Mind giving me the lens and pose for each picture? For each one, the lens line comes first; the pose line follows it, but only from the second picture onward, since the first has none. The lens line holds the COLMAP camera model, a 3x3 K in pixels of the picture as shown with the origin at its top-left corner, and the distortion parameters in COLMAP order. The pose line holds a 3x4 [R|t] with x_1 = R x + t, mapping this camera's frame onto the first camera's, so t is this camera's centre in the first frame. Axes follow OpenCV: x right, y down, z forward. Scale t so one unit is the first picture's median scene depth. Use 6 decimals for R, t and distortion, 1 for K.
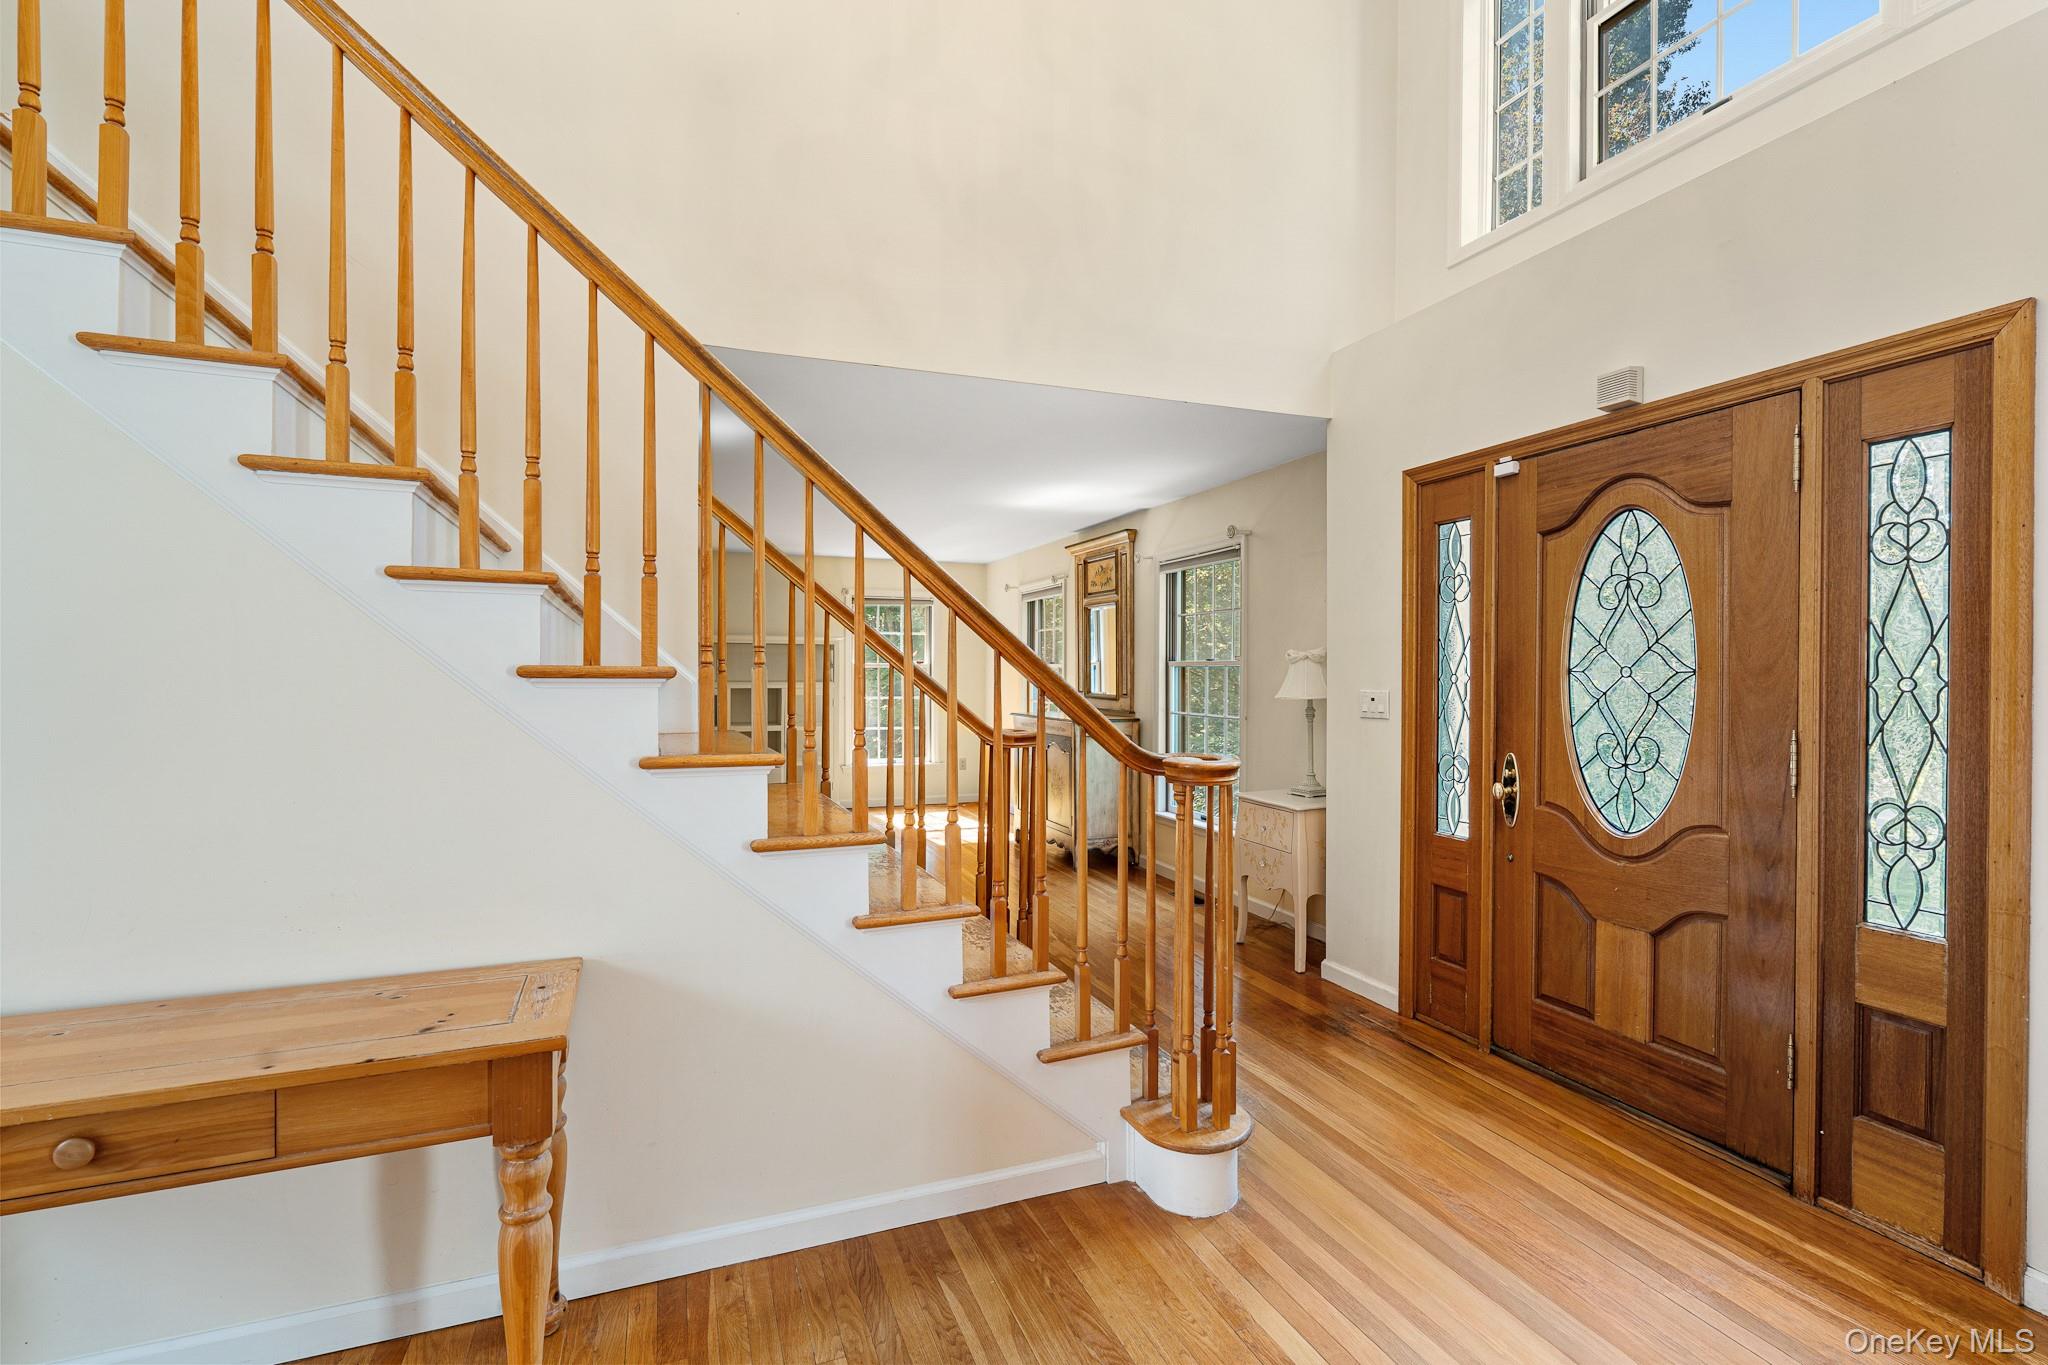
lens RADIAL K [[927.1, 0, 1029.5], [0, 927.1, 672.2], [0, 0, 1]] dist [-0.002136, 0.000067]
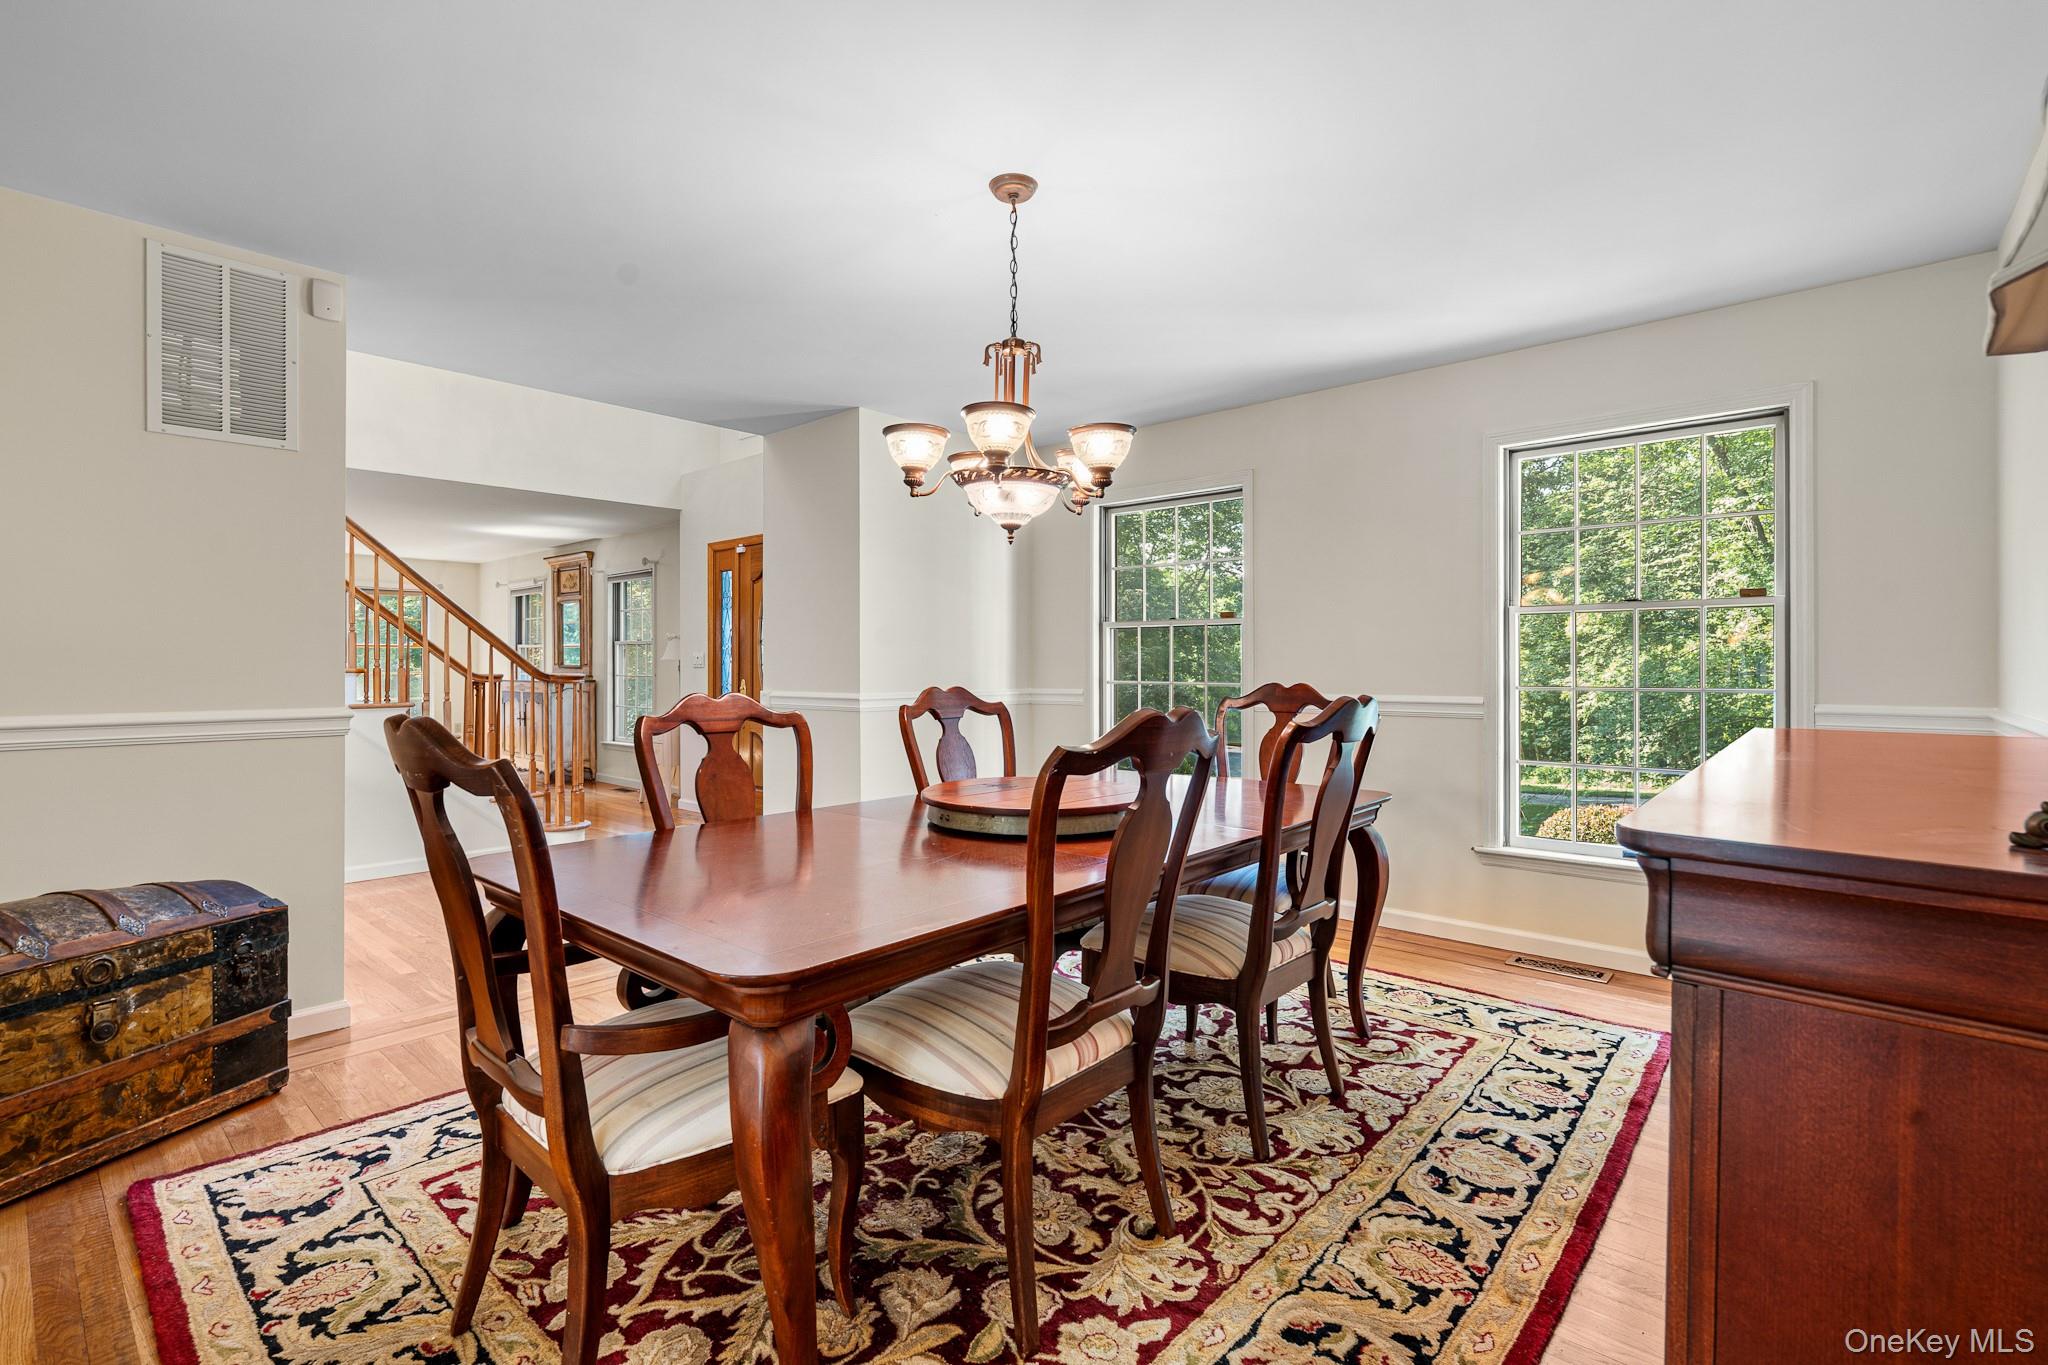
lens RADIAL K [[927.1, 0, 1010.7], [0, 927.1, 671.0], [0, 0, 1]] dist [-0.002136, 0.000067]
pose [[0.894728, -0.006516, 0.446564, 0.115474], [0.003433, 0.999964, 0.007713, 0.058174], [-0.446599, -0.005368, 0.894718, -1.371461]]
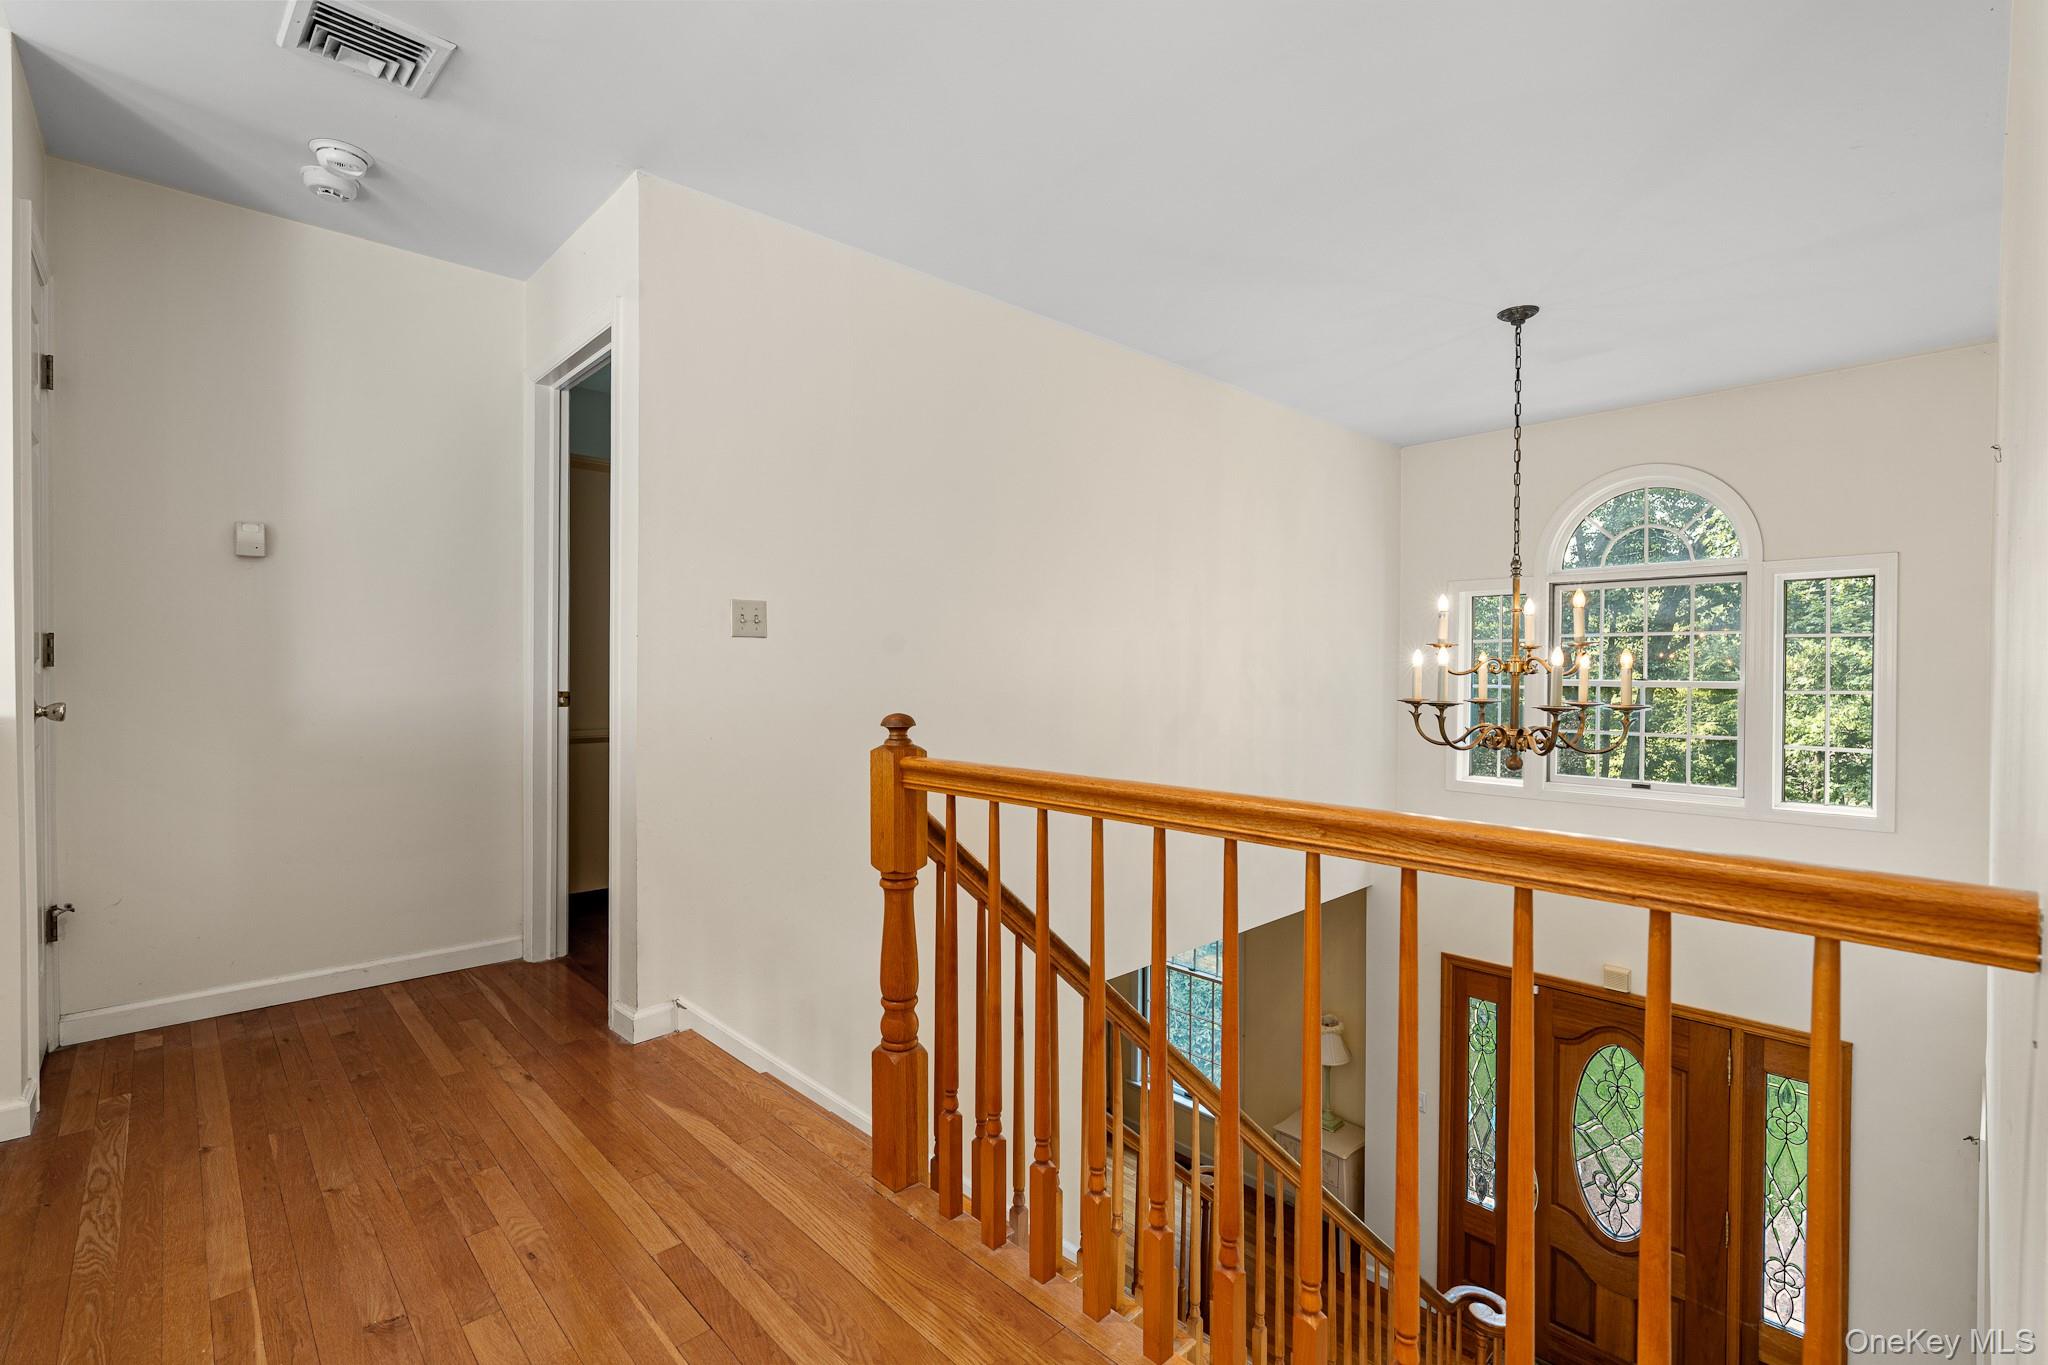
lens RADIAL K [[927.1, 0, 1029.9], [0, 927.1, 681.9], [0, 0, 1]] dist [-0.002136, 0.000067]
pose [[0.926428, -0.007440, 0.376399, -0.947758], [0.003336, 0.999928, 0.011554, -0.834338], [-0.376458, -0.009448, 0.926386, -0.154321]]
